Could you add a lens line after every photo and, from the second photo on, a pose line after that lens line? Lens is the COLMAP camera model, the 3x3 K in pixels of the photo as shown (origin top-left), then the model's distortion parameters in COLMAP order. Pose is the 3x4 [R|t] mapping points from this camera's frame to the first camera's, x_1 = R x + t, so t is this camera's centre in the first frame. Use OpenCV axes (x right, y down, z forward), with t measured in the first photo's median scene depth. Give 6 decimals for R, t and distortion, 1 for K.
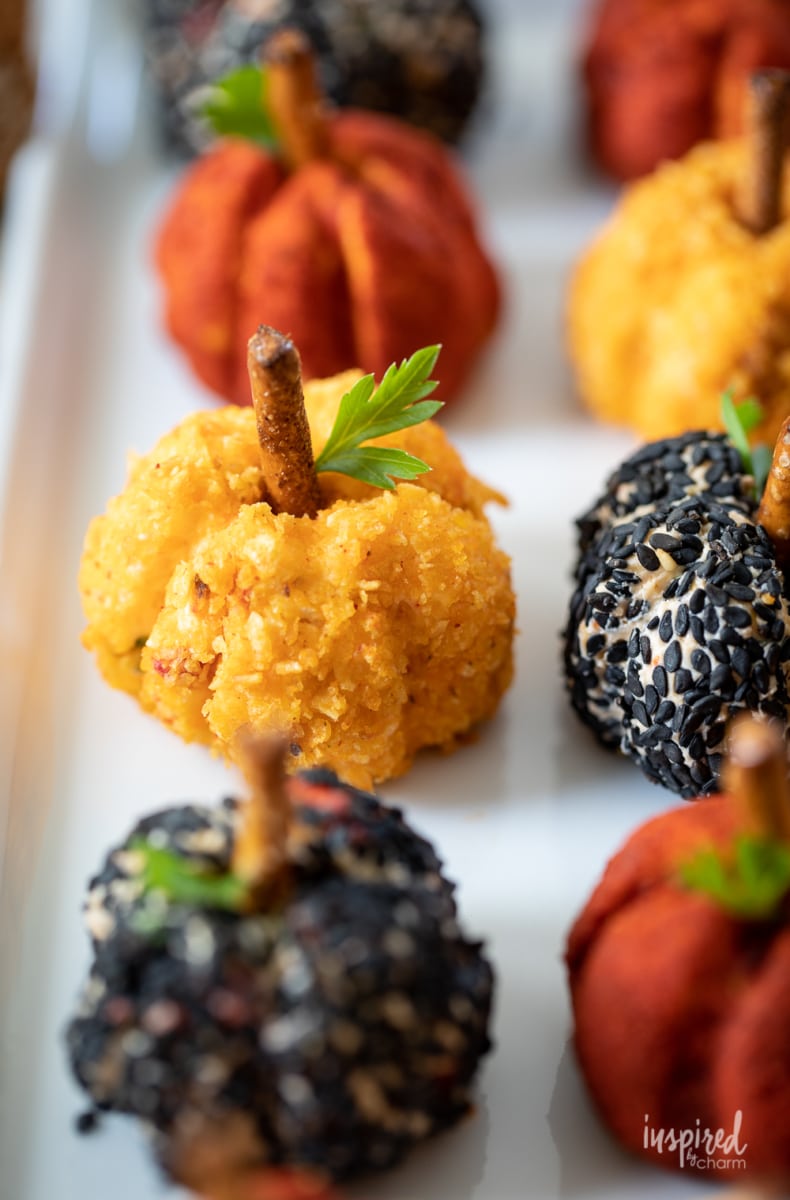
lens RADIAL K [[4262.4, 0, 395.0], [0, 4262.4, 600.0], [0, 0, 1]] dist [0.059356, 0.568217]
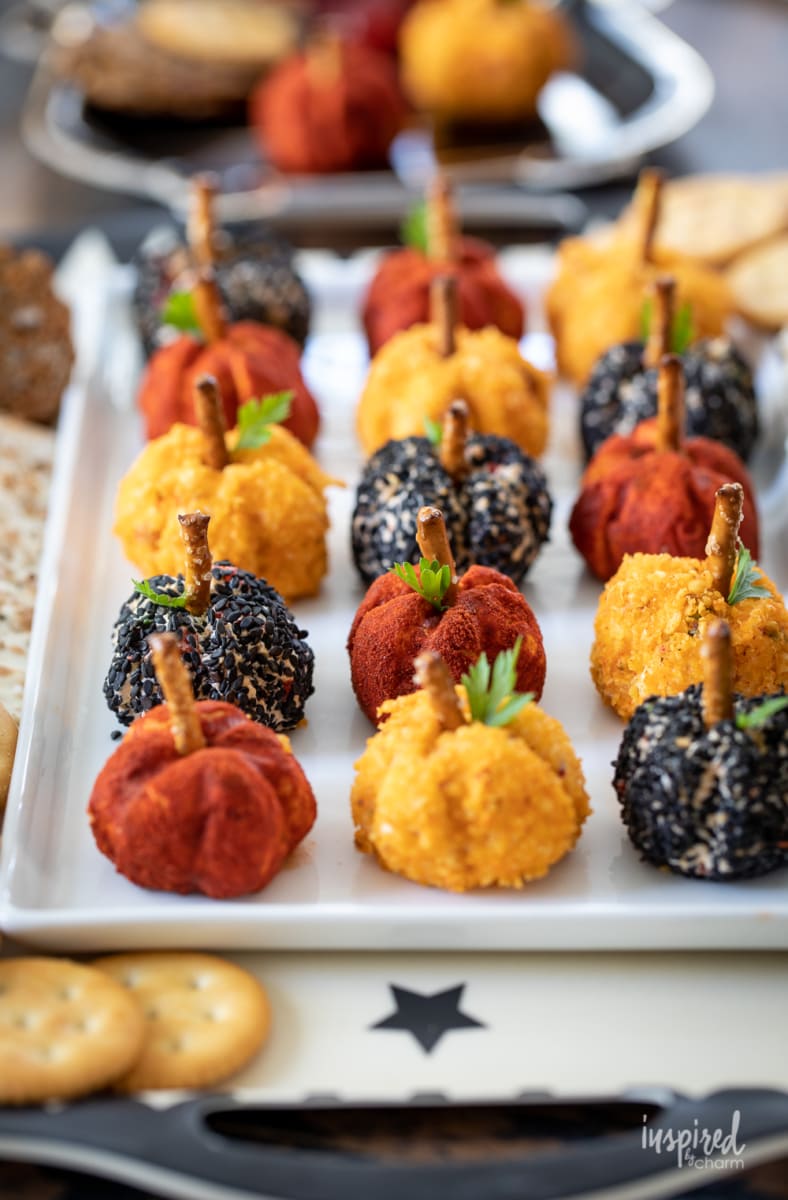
lens RADIAL K [[3668.7, 0, 394.0], [0, 3668.7, 600.0], [0, 0, 1]] dist [0.045538, 0.375706]
pose [[0.998785, -0.048867, 0.006381, 0.049631], [0.049111, 0.976172, -0.211368, 0.414150], [0.004100, 0.211424, 0.977386, -0.690535]]
